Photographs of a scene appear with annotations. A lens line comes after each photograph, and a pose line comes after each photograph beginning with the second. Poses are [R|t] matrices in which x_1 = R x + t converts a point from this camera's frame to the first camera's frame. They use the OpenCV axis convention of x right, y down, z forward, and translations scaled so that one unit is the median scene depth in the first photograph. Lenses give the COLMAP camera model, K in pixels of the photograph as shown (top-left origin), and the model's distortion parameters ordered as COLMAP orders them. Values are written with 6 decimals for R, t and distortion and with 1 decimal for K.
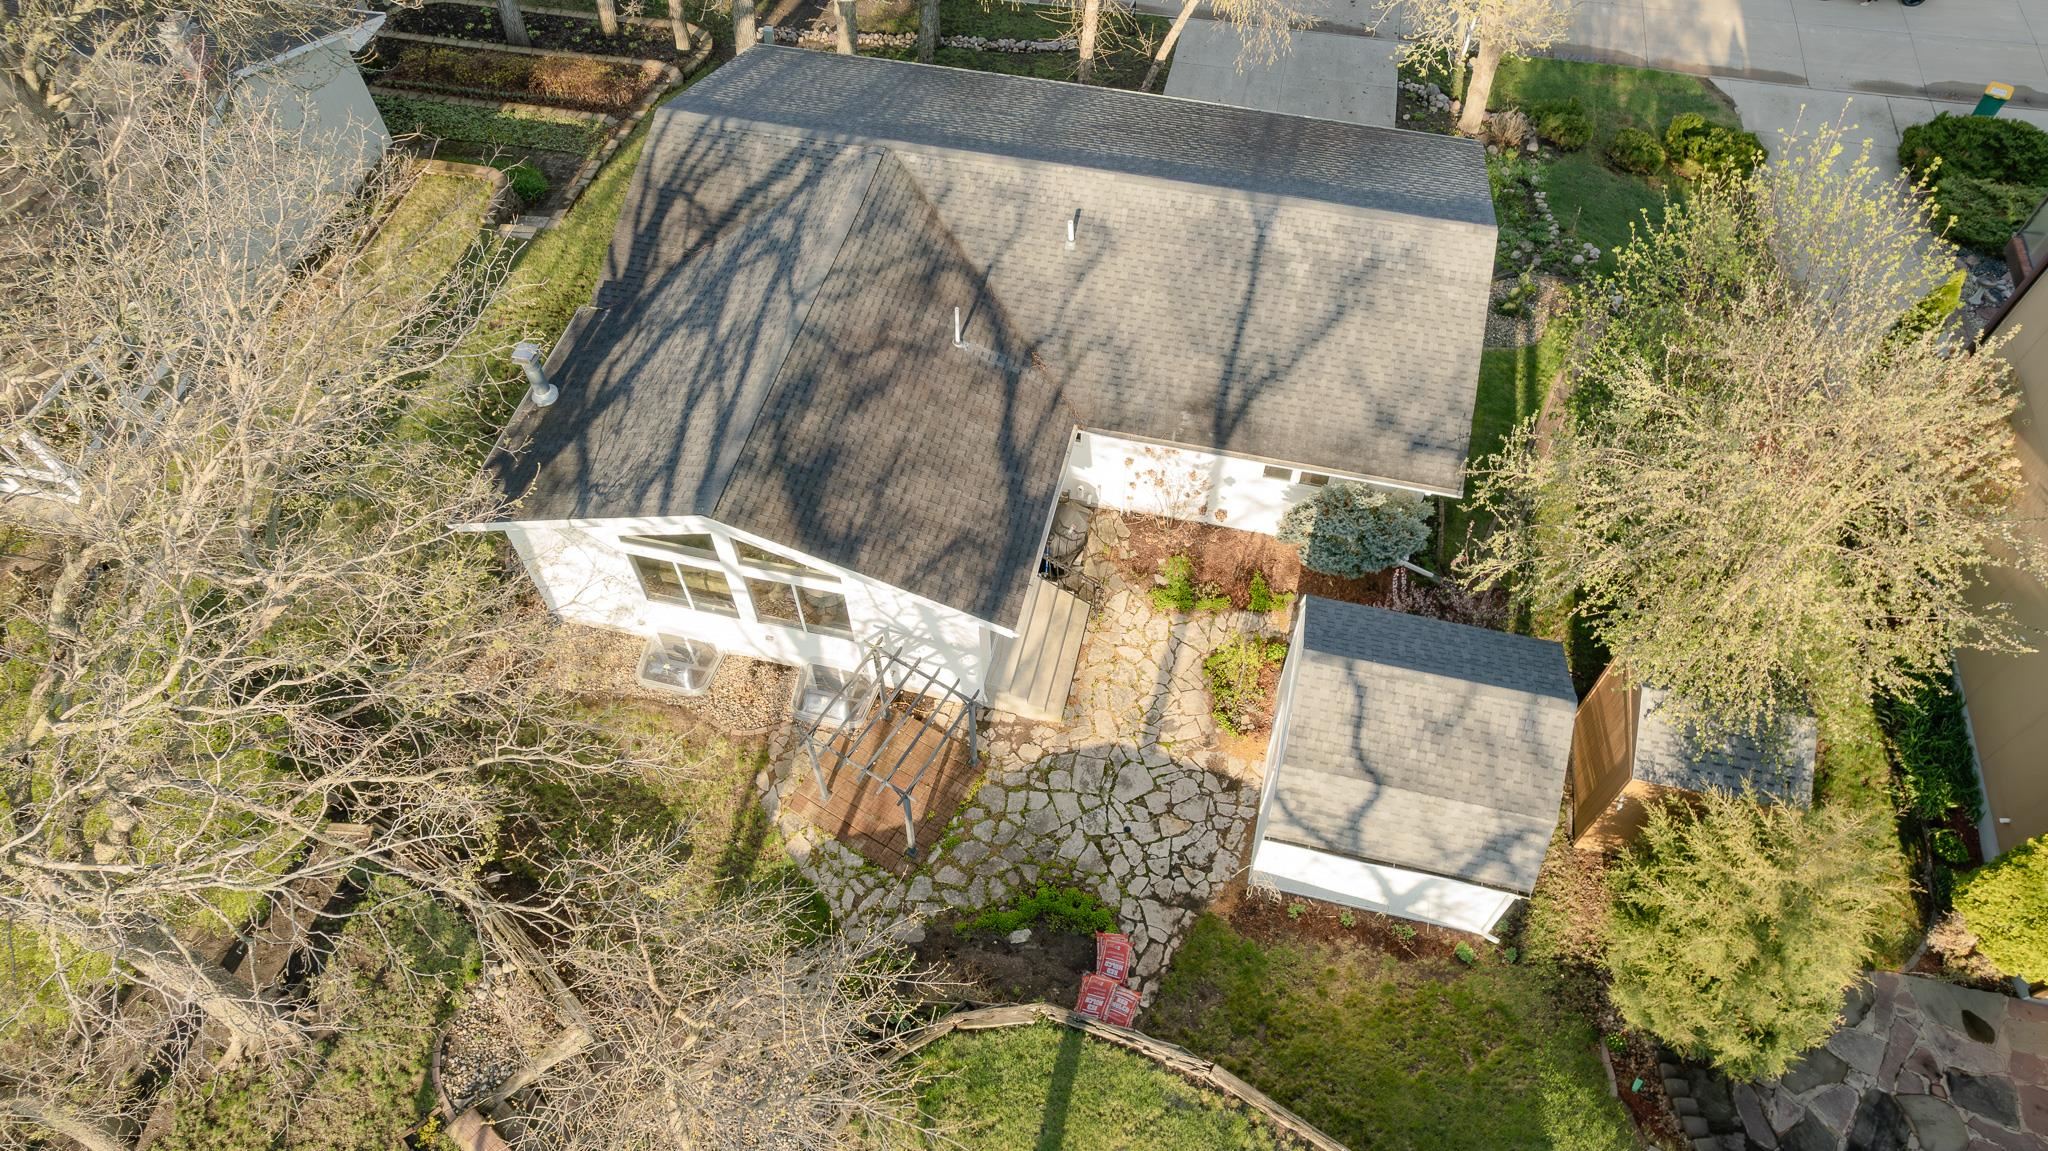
lens RADIAL K [[1266.0, 0, 1017.4], [0, 1266.0, 576.5], [0, 0, 1]] dist [-0.065283, 0.063157]
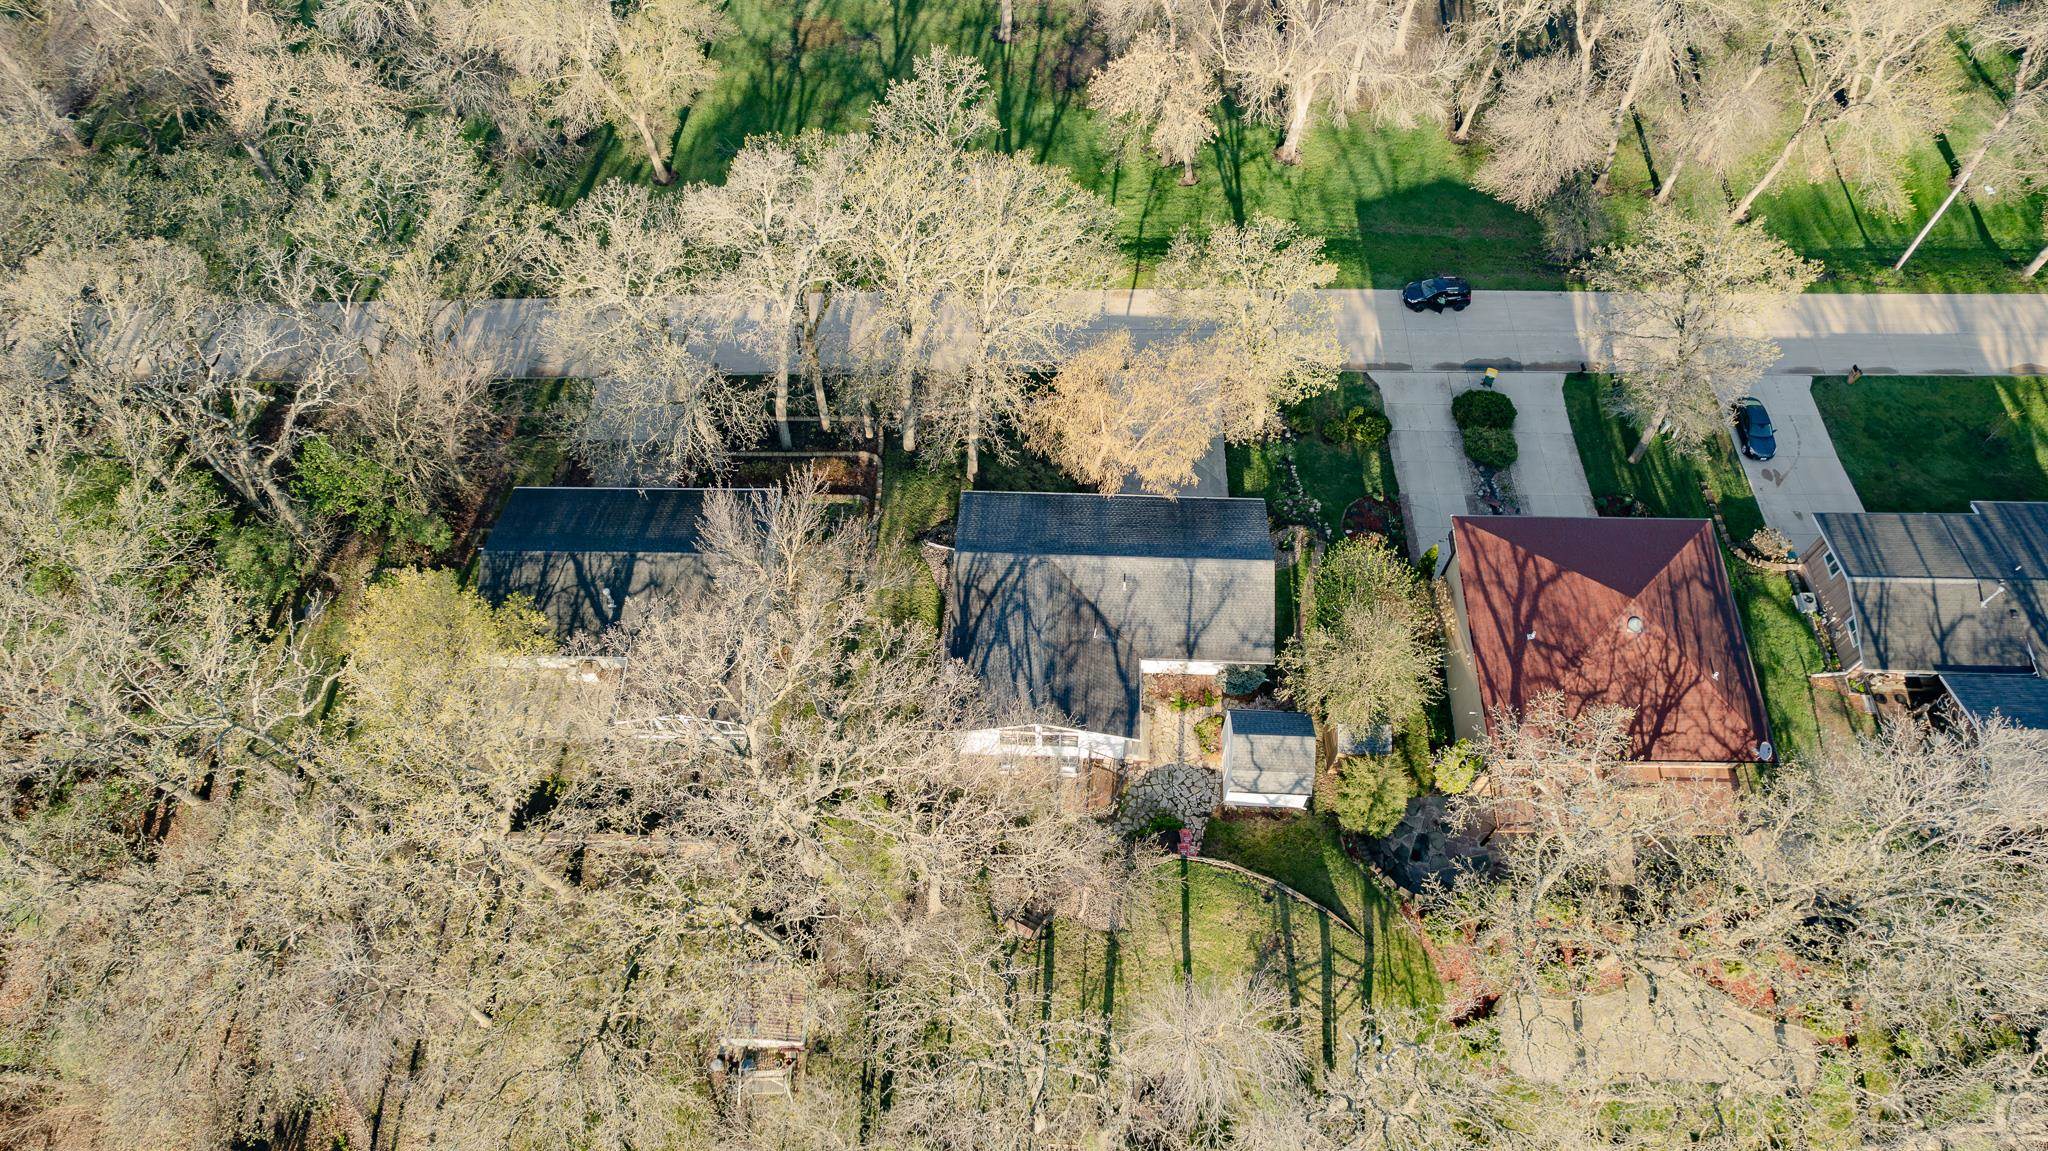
lens RADIAL K [[1188.8, 0, 1023.8], [0, 1188.8, 570.4], [0, 0, 1]] dist [-0.030413, 0.023094]
pose [[0.981908, -0.162540, 0.097145, -0.437386], [0.157175, 0.985711, 0.060581, -0.516116], [-0.105604, -0.044217, 0.993425, -1.619620]]
